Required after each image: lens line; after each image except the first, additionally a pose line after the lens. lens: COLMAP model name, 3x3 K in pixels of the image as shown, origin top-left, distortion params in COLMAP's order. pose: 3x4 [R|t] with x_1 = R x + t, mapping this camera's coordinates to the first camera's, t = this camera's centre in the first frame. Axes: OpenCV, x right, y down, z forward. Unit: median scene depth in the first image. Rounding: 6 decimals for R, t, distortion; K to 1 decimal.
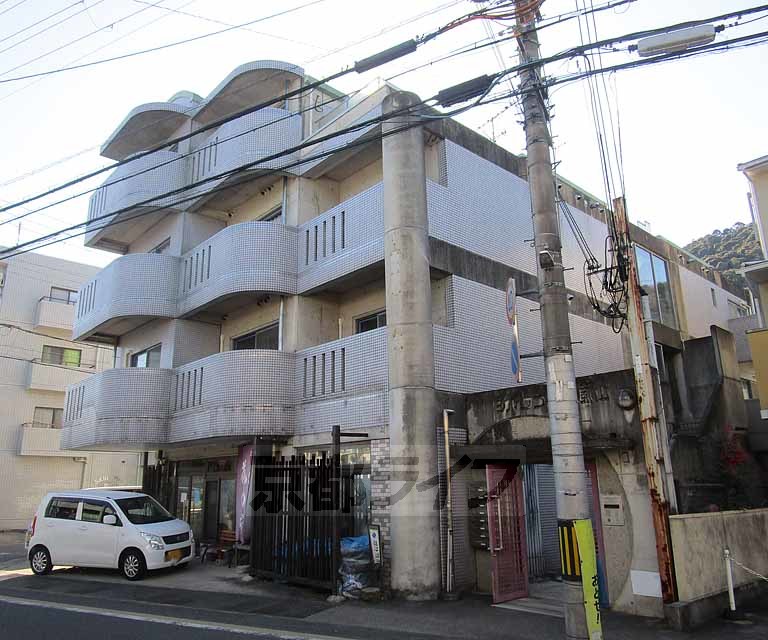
lens RADIAL K [[609.2, 0, 370.0], [0, 609.2, 320.1], [0, 0, 1]] dist [-0.009343, -0.005019]
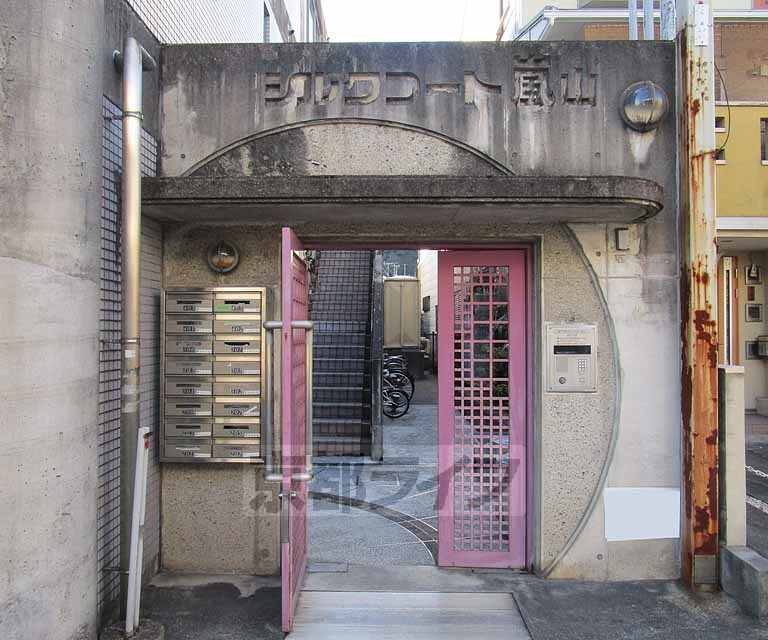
lens RADIAL K [[609.2, 0, 370.0], [0, 609.2, 320.1], [0, 0, 1]] dist [-0.009343, -0.005019]
pose [[0.675085, 0.023241, 0.737374, -0.015094], [-0.204661, 0.966173, 0.156920, 0.246421], [-0.708784, -0.256845, 0.657005, 0.818197]]
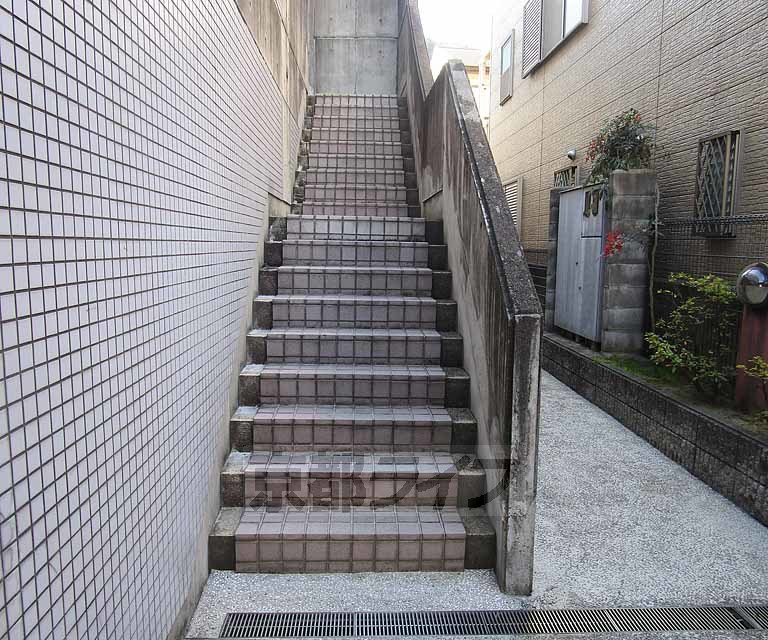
lens RADIAL K [[609.2, 0, 370.0], [0, 609.2, 320.1], [0, 0, 1]] dist [-0.009343, -0.005019]
pose [[0.642630, -0.078389, 0.762156, 0.166403], [-0.221142, 0.933439, 0.282467, 0.306682], [-0.733569, -0.350067, 0.582520, 1.027954]]
